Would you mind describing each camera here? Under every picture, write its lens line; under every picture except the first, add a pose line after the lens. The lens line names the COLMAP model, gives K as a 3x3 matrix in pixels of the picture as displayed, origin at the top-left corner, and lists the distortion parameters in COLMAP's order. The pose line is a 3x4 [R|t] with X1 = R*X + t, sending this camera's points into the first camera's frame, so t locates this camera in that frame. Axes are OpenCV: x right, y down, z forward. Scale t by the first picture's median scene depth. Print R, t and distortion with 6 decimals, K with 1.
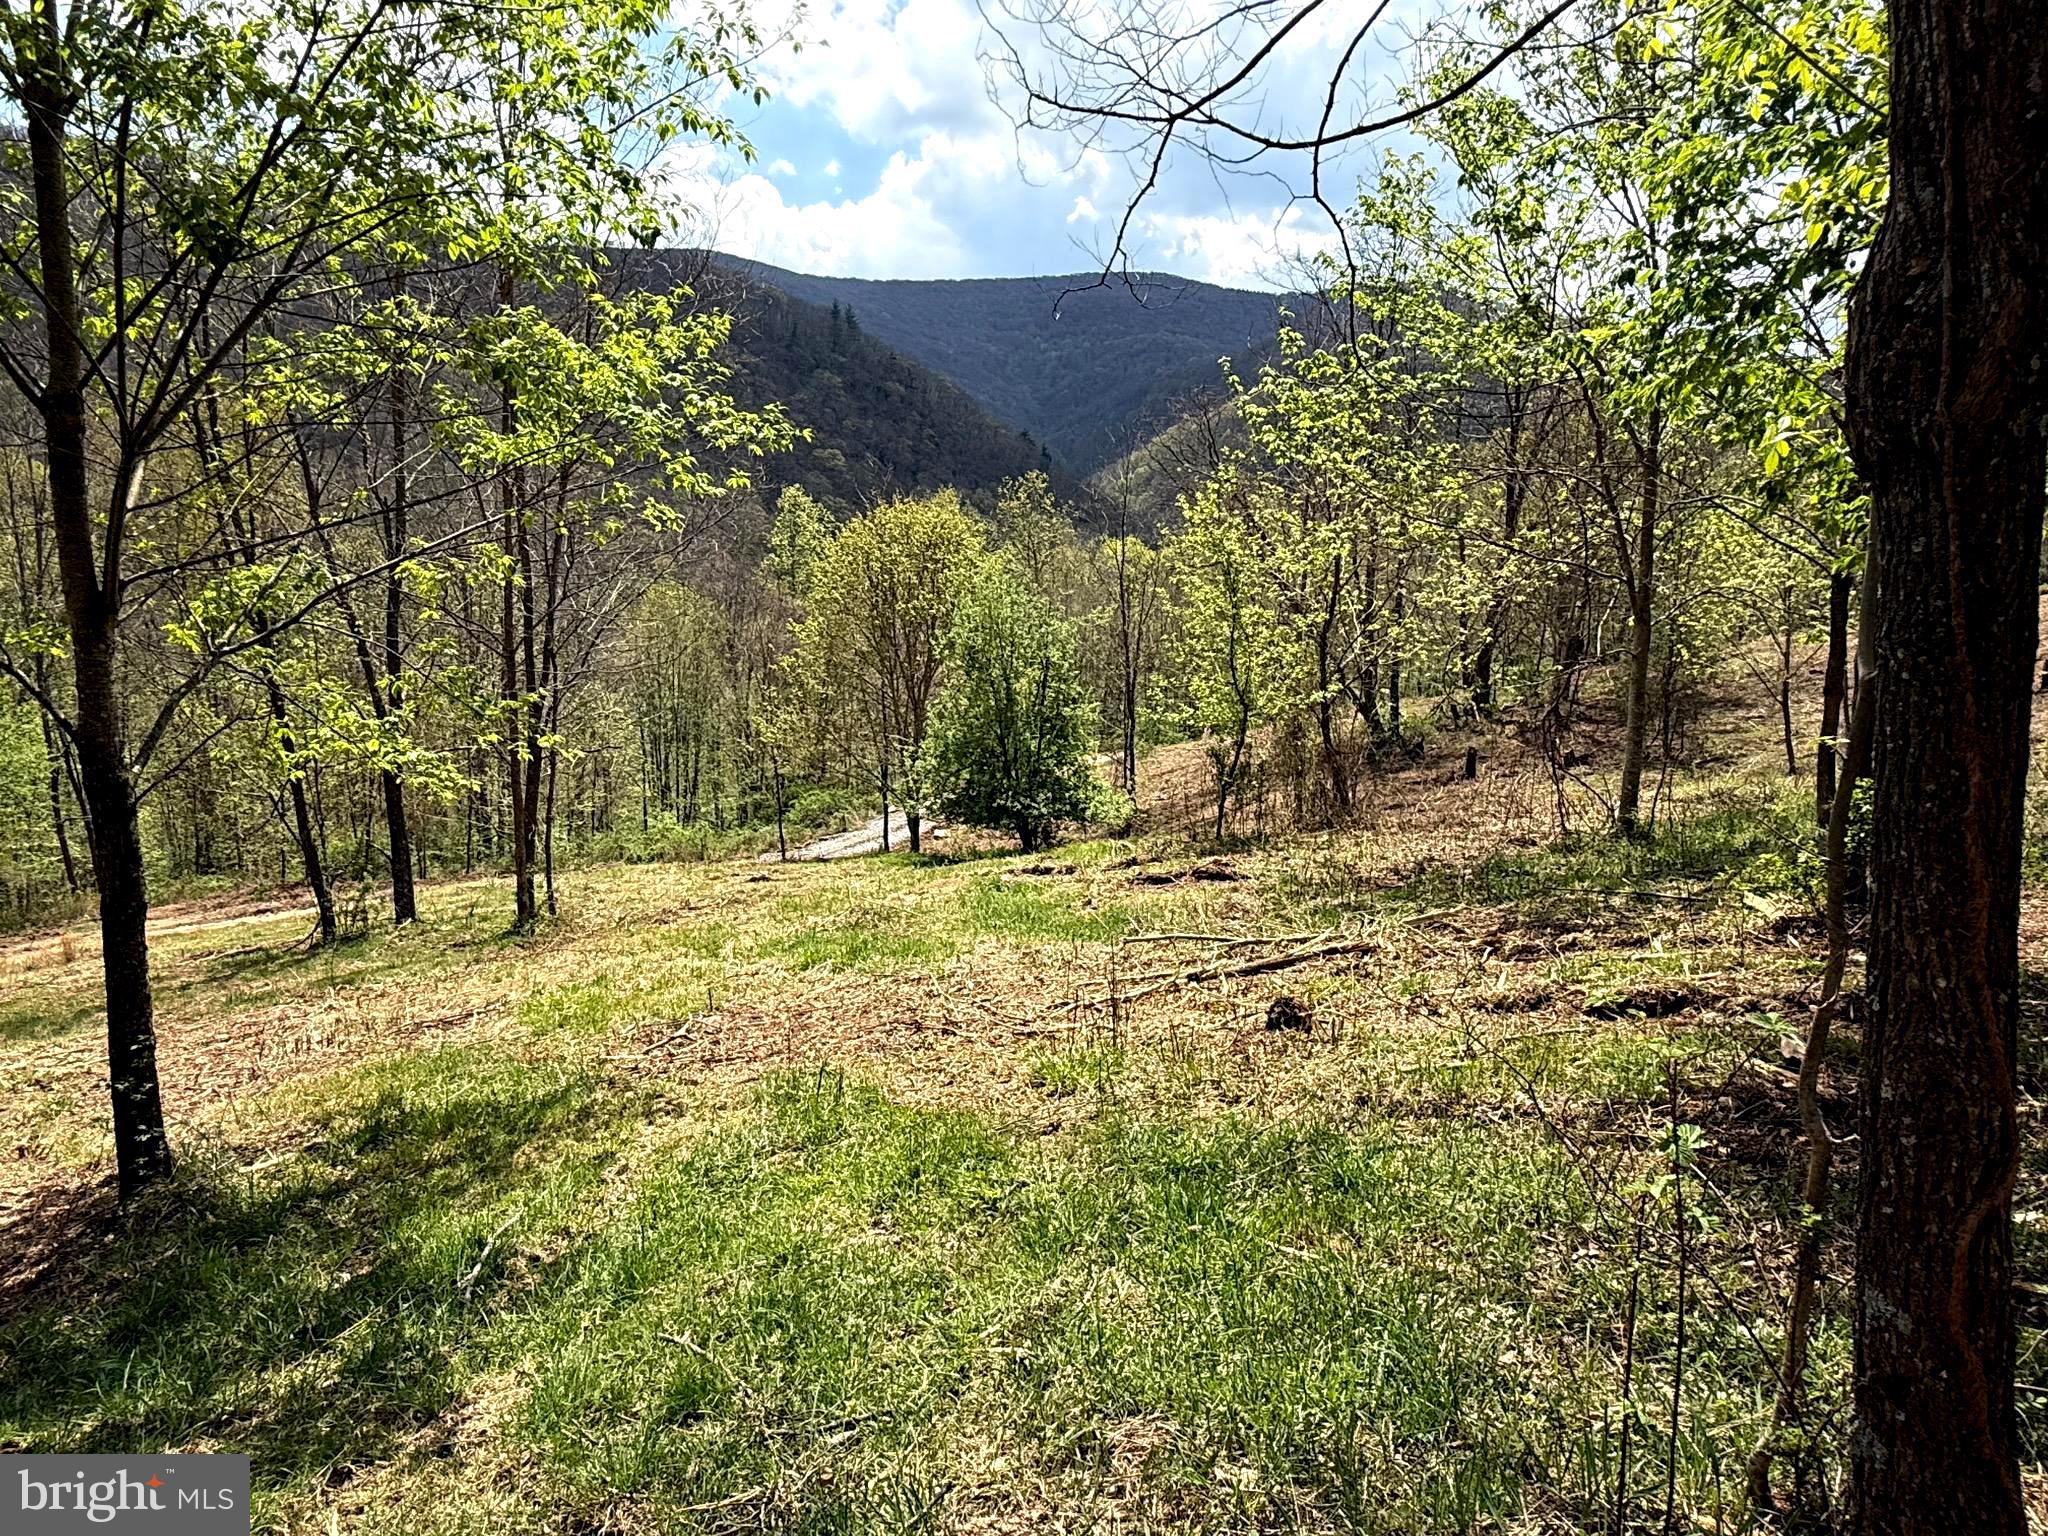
lens RADIAL K [[1237.7, 0, 1029.7], [0, 1237.7, 768.1], [0, 0, 1]] dist [0.002602, 0.000154]
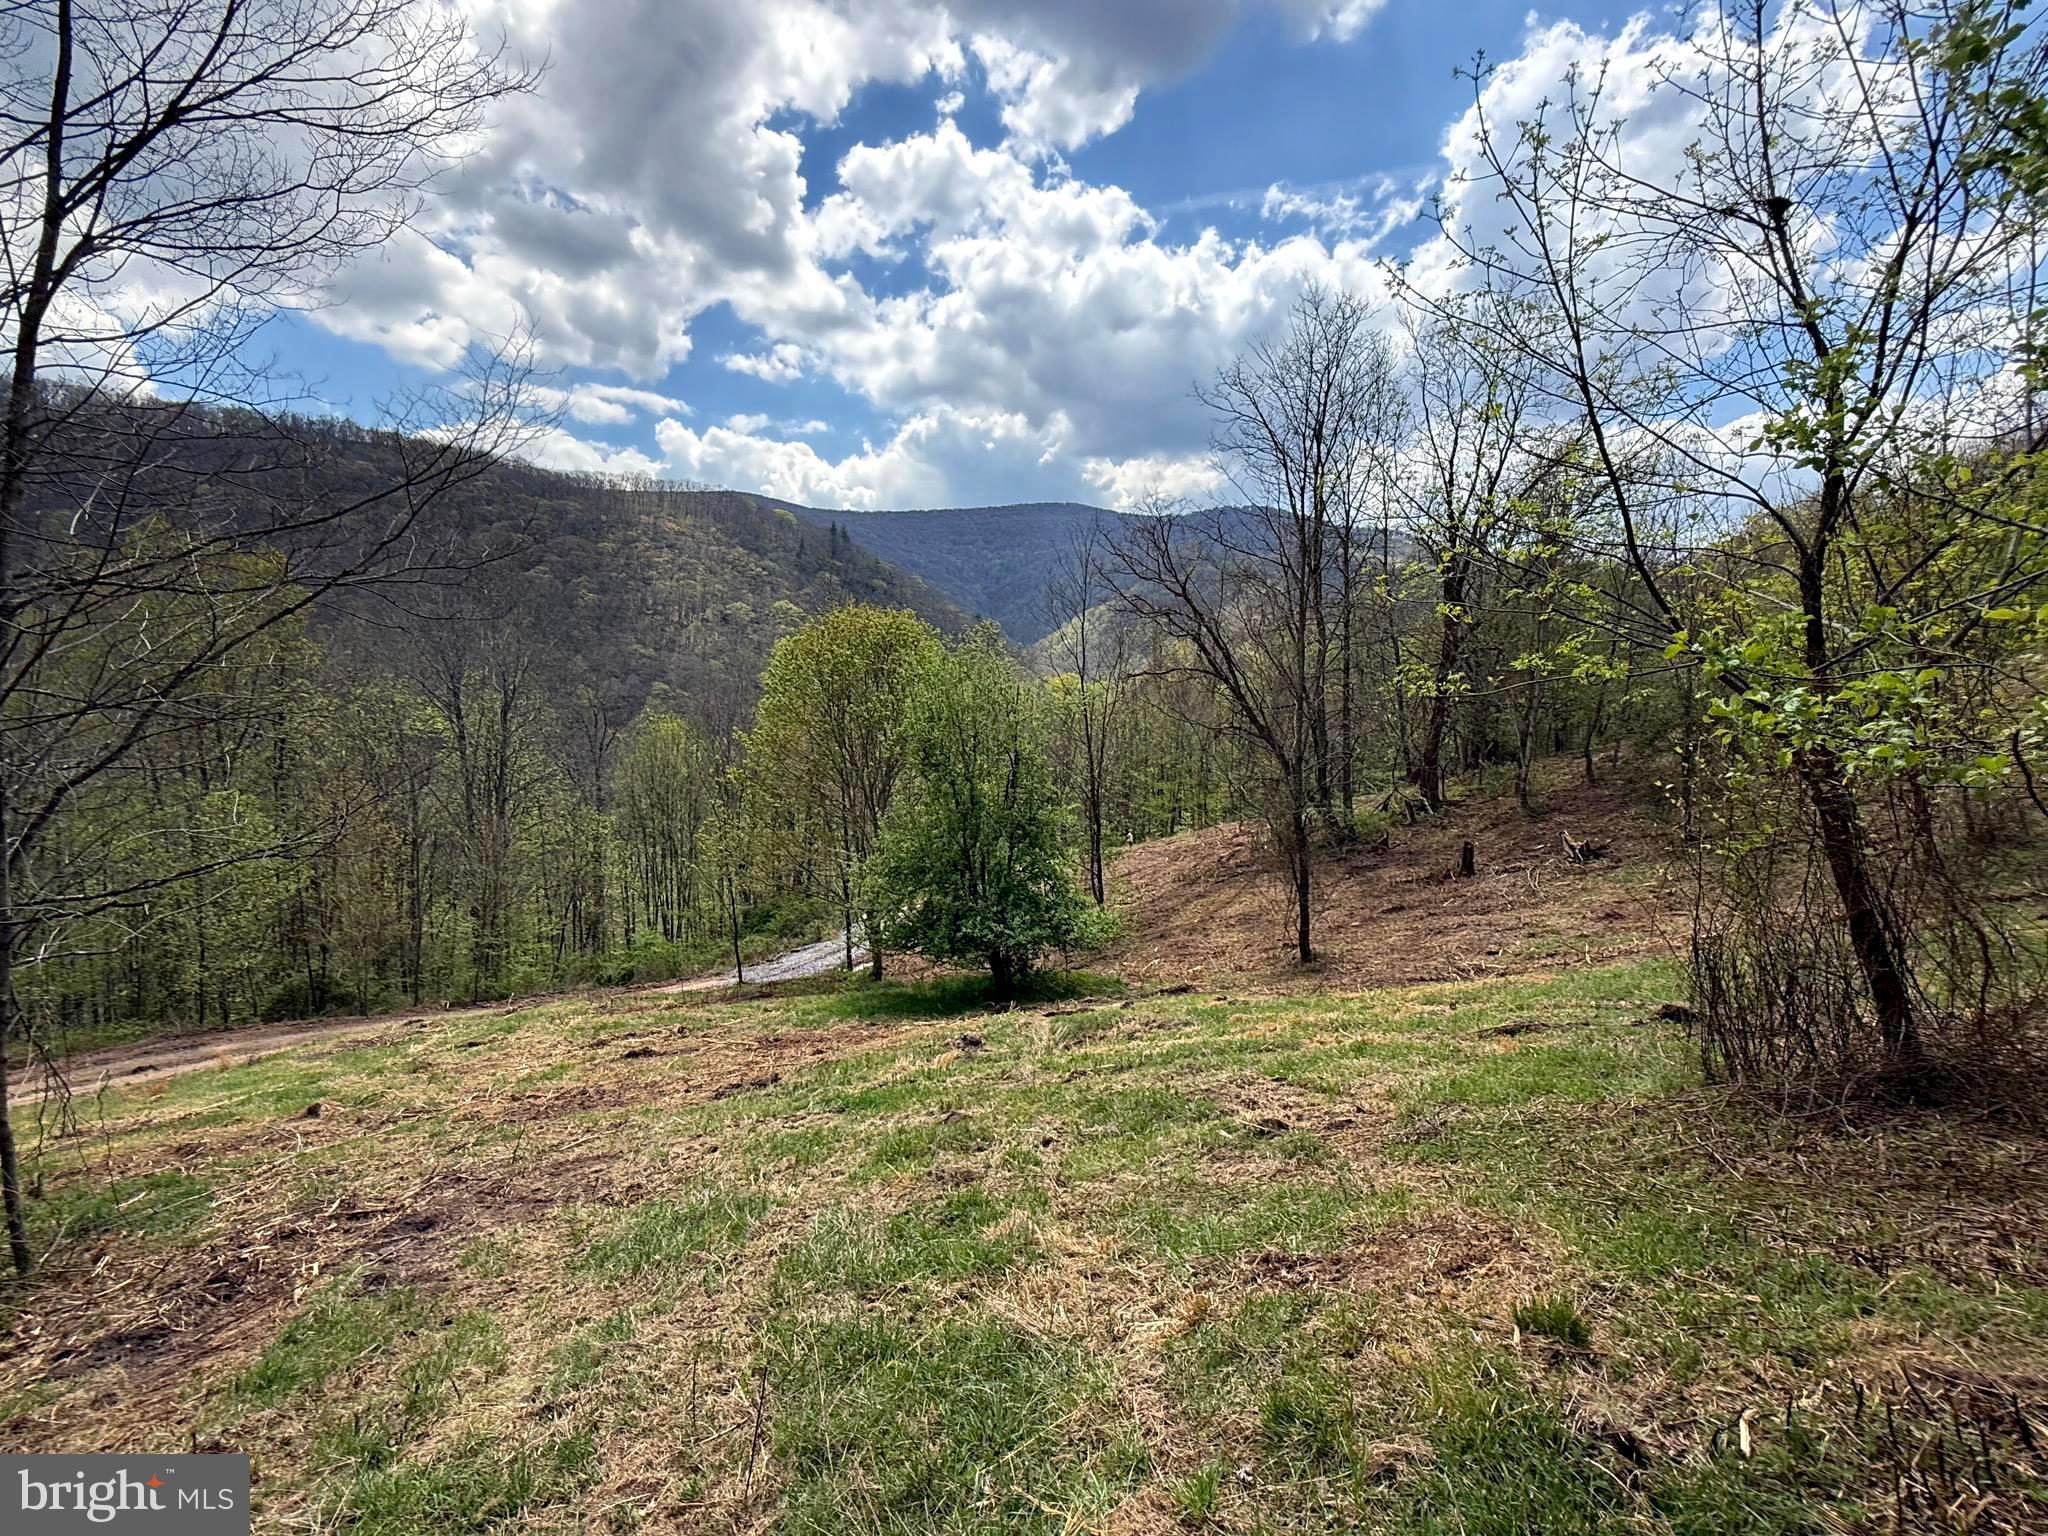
lens RADIAL K [[953.5, 0, 1030.2], [0, 953.5, 763.2], [0, 0, 1]] dist [-0.025780, 0.000125]
pose [[0.998490, -0.029035, 0.046635, -0.007186], [0.033925, 0.993598, -0.107757, -0.010887], [-0.043208, 0.109176, 0.993083, 0.339097]]
